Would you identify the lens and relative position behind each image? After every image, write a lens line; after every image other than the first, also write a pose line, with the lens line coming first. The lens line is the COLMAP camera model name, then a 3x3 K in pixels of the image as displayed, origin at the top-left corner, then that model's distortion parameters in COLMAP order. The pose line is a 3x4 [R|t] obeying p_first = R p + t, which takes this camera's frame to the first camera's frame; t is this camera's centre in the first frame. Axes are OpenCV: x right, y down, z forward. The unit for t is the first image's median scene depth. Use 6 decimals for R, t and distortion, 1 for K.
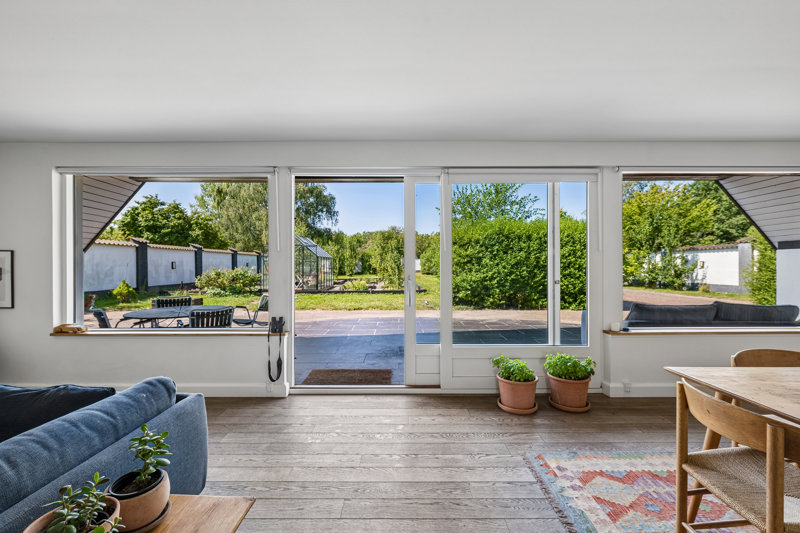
lens RADIAL K [[351.6, 0, 400.0], [0, 351.6, 266.5], [0, 0, 1]] dist [-0.000912, -0.000100]
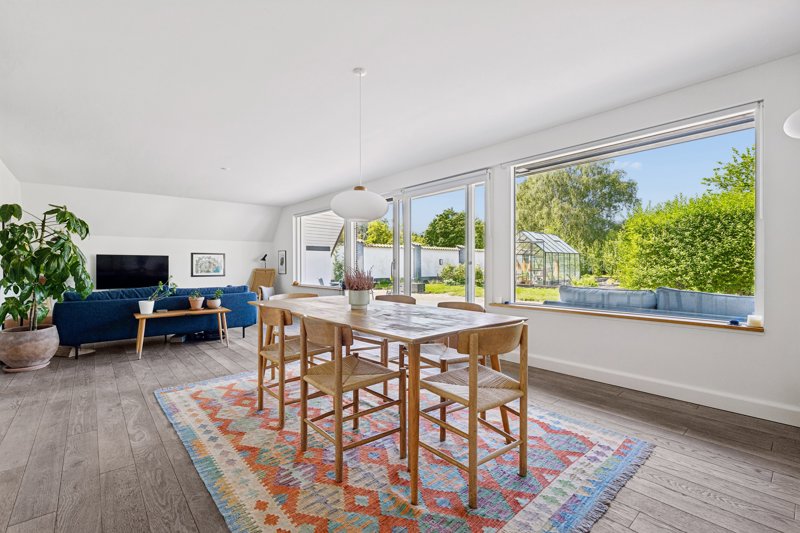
lens RADIAL K [[378.0, 0, 400.0], [0, 378.0, 266.5], [0, 0, 1]] dist [0.000384, 0.000094]
pose [[0.637030, 0.002345, -0.770835, 0.504550], [-0.004410, 0.999990, -0.000602, 0.022465], [0.770826, 0.003782, 0.637035, -0.025319]]
